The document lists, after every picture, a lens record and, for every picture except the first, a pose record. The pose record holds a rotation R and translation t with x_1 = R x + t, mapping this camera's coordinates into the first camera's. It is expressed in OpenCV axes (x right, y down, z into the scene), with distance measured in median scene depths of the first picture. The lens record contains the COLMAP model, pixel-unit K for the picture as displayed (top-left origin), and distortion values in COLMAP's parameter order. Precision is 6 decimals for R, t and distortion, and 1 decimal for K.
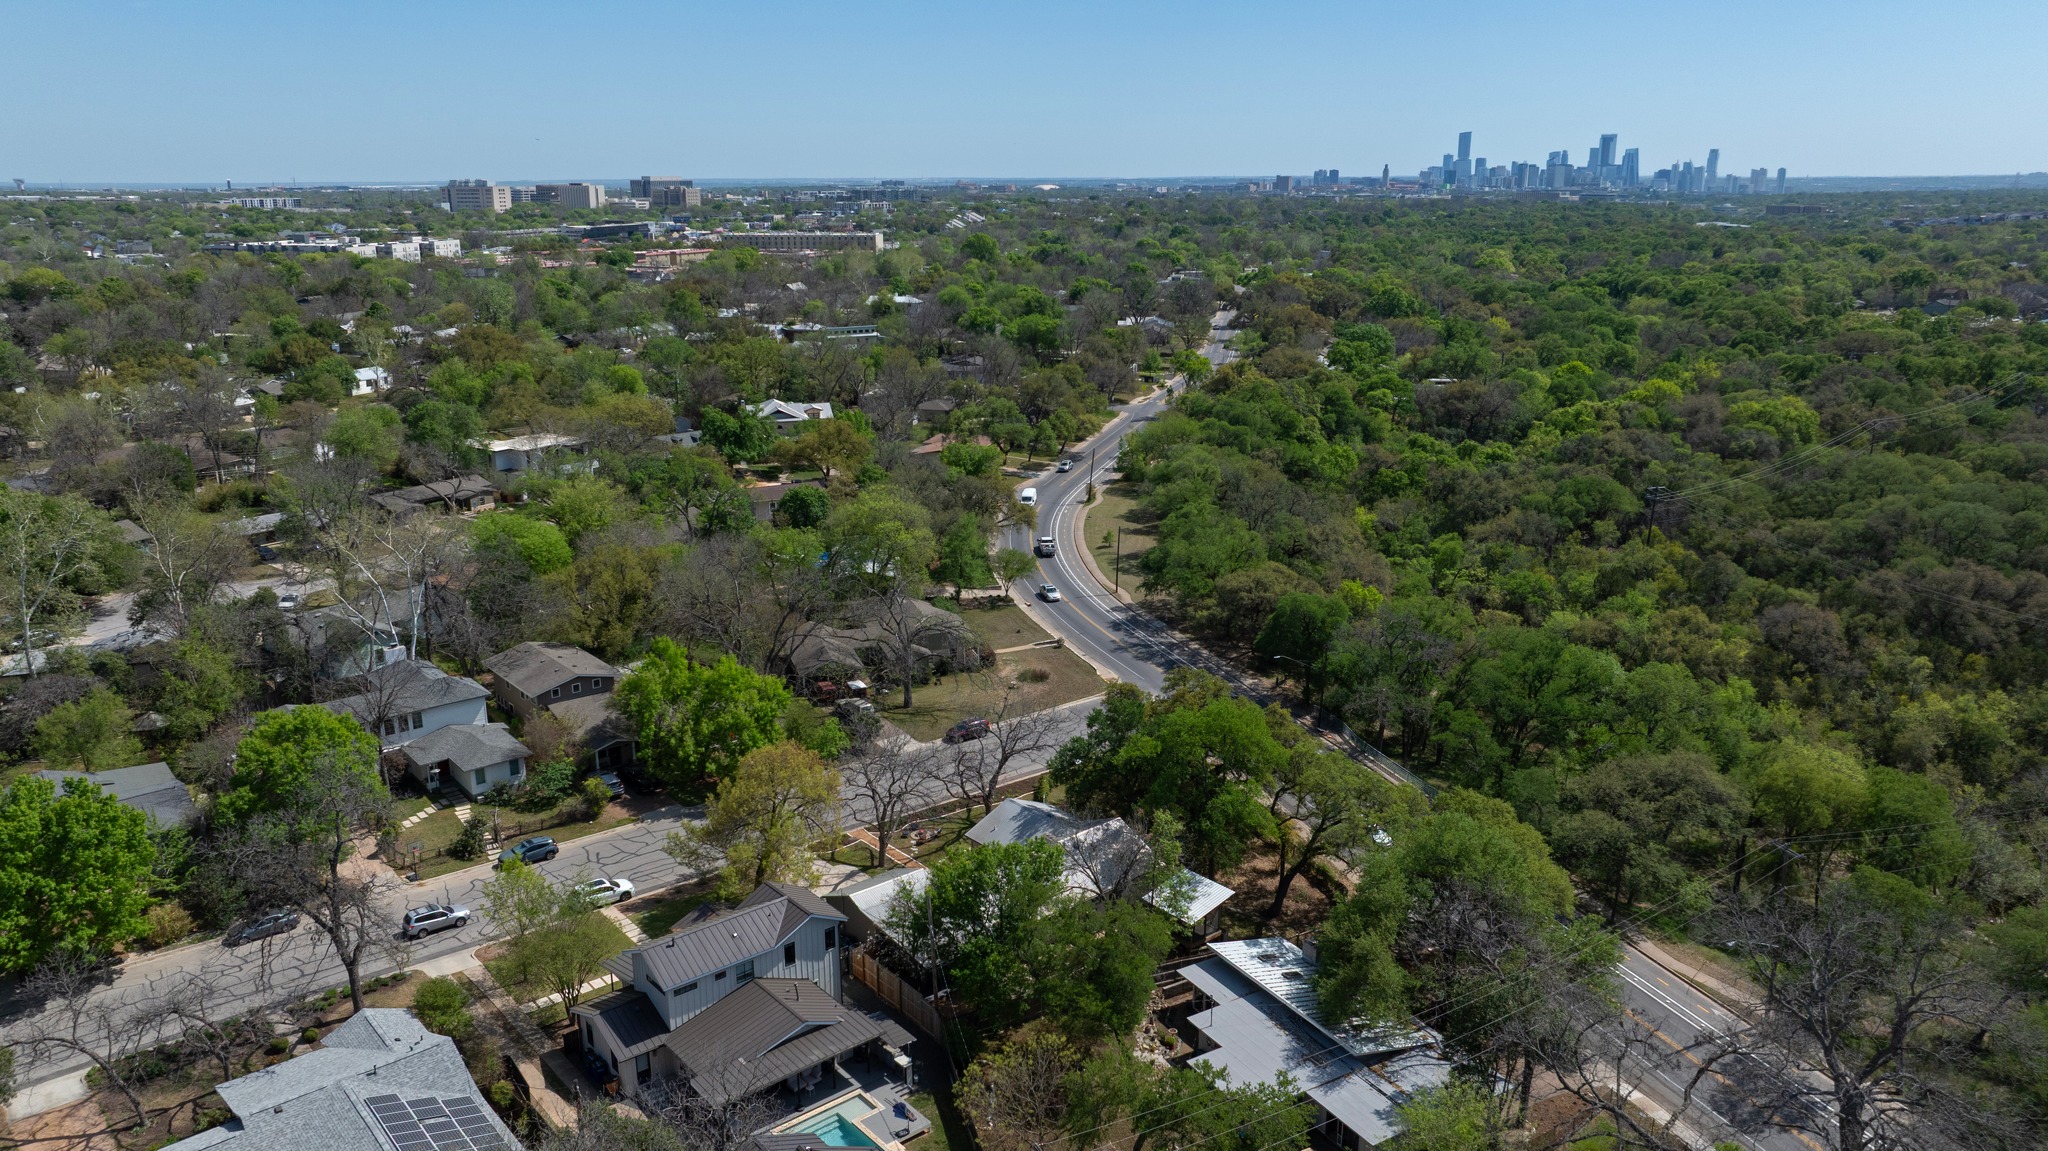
lens RADIAL K [[1467.9, 0, 1024.0], [0, 1467.9, 575.5], [0, 0, 1]] dist [-0.012722, -0.002081]
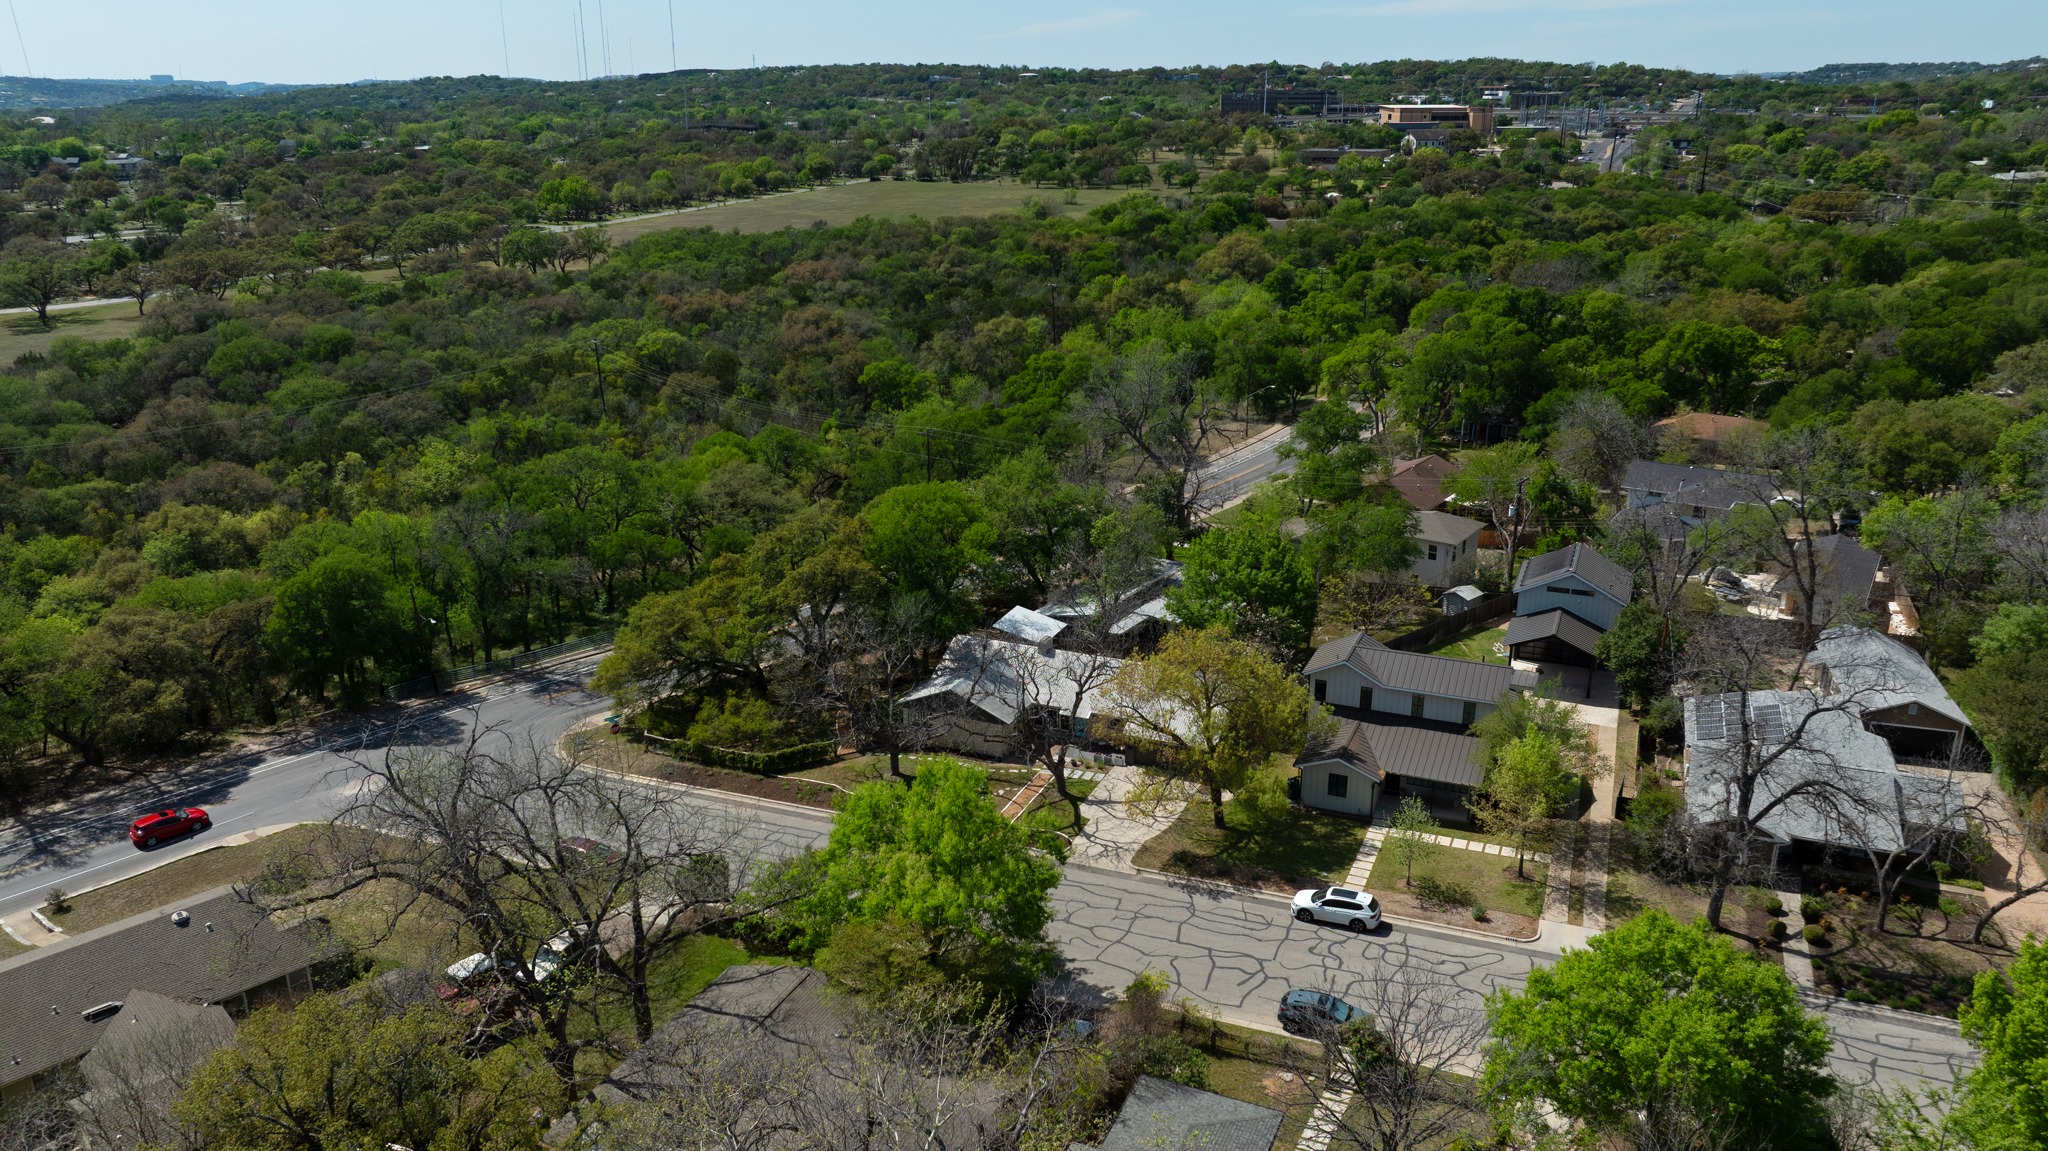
lens RADIAL K [[1467.9, 0, 1024.0], [0, 1467.9, 575.5], [0, 0, 1]] dist [-0.012722, -0.002081]
pose [[-0.440623, -0.287717, 0.850335, -0.768015], [0.247716, 0.871497, 0.423238, -0.269252], [-0.862837, 0.397130, -0.312730, 1.247744]]
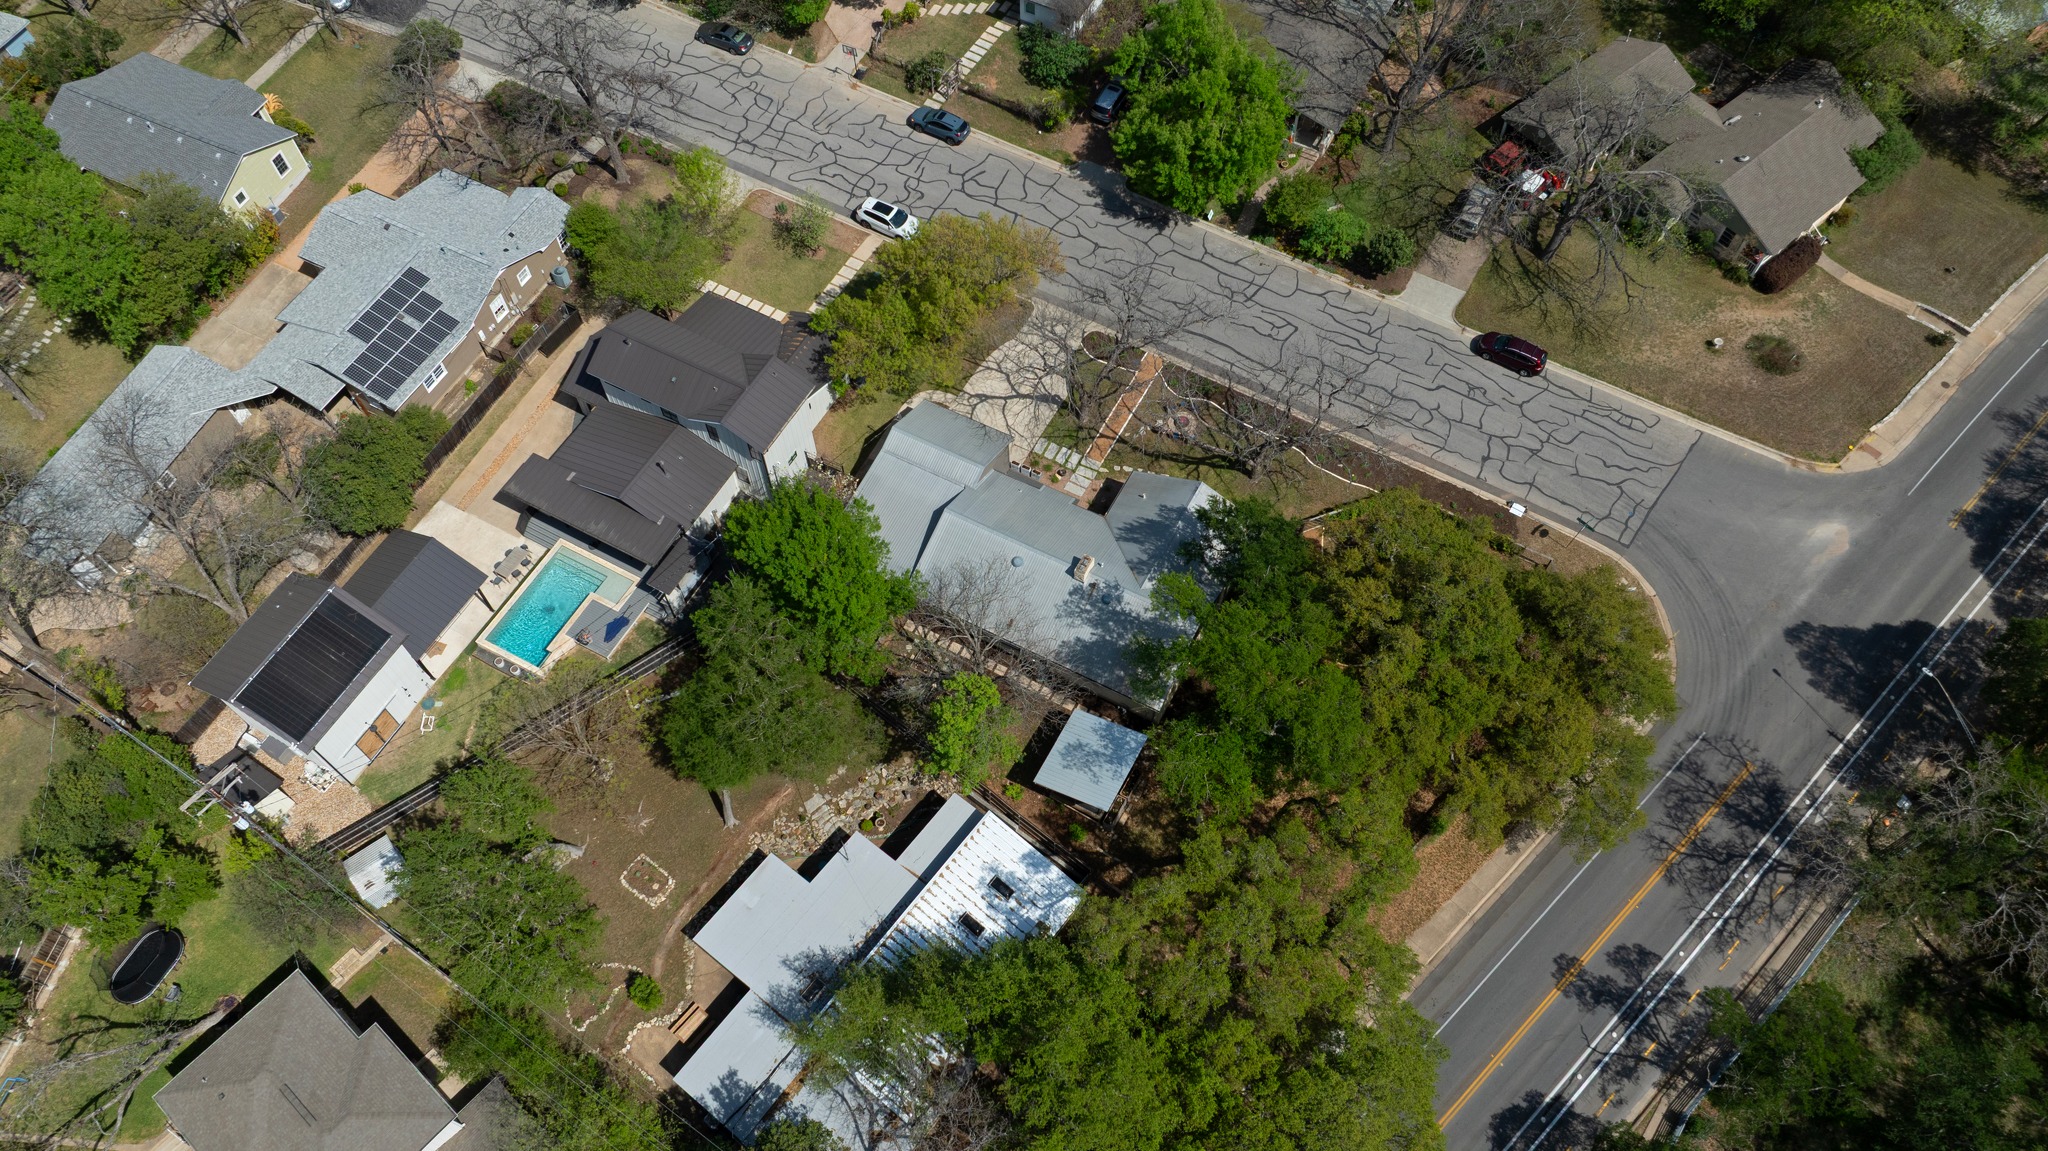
lens RADIAL K [[1384.2, 0, 1024.0], [0, 1384.2, 575.5], [0, 0, 1]] dist [-0.005428, -0.002389]
pose [[0.367263, 0.808769, -0.459359, 0.328901], [-0.245620, 0.560672, 0.790770, -0.369344], [0.897100, -0.177593, 0.404564, 0.647035]]
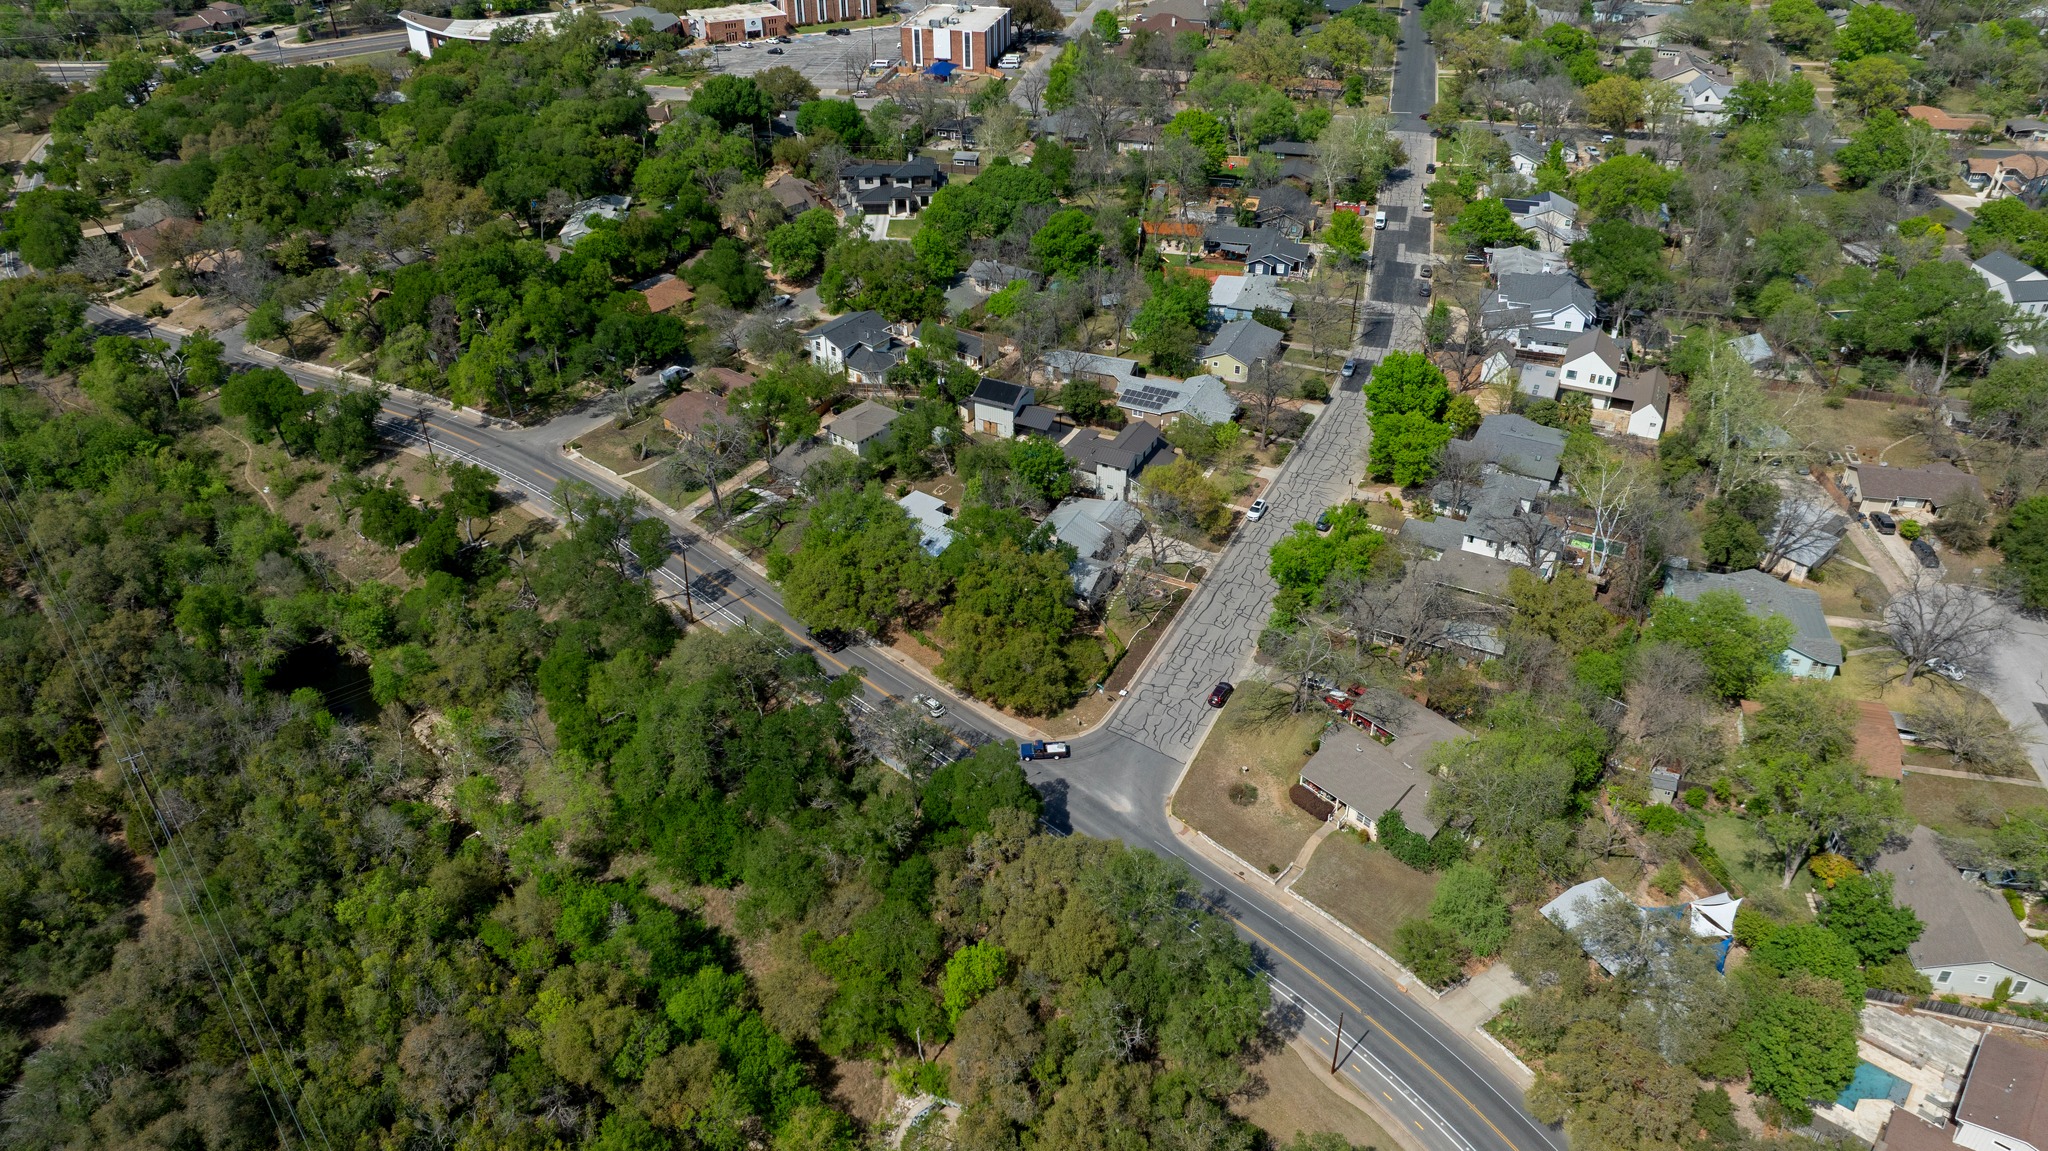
lens RADIAL K [[1452.2, 0, 1017.3], [0, 1452.2, 577.3], [0, 0, 1]] dist [-0.047961, 0.071205]
pose [[-0.923254, 0.217882, -0.316432, 0.631707], [-0.094142, 0.670222, 0.736166, -1.099127], [0.372476, 0.709458, -0.598273, 2.039023]]
